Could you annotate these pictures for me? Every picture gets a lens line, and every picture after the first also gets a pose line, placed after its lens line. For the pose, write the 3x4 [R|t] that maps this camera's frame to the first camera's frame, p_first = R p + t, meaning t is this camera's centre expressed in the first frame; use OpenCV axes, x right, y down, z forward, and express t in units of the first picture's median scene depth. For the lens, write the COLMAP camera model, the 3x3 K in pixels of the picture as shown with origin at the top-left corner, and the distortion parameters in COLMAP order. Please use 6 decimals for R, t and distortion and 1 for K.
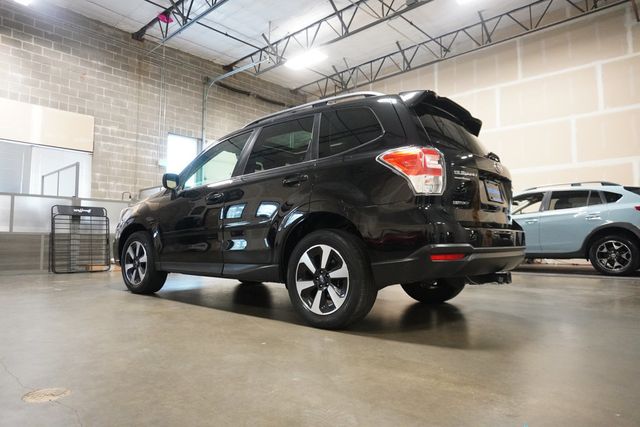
lens RADIAL K [[427.3, 0, 317.0], [0, 427.3, 213.4], [0, 0, 1]] dist [-0.002499, -0.001282]
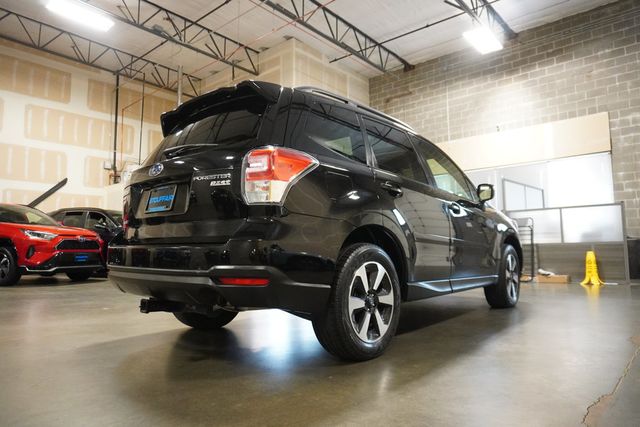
lens RADIAL K [[427.3, 0, 317.0], [0, 427.3, 213.4], [0, 0, 1]] dist [-0.002499, -0.001282]
pose [[0.018228, -0.091363, -0.995651, 0.385817], [0.081786, 0.992615, -0.089587, 0.019930], [0.996483, -0.079797, 0.025566, 0.388630]]
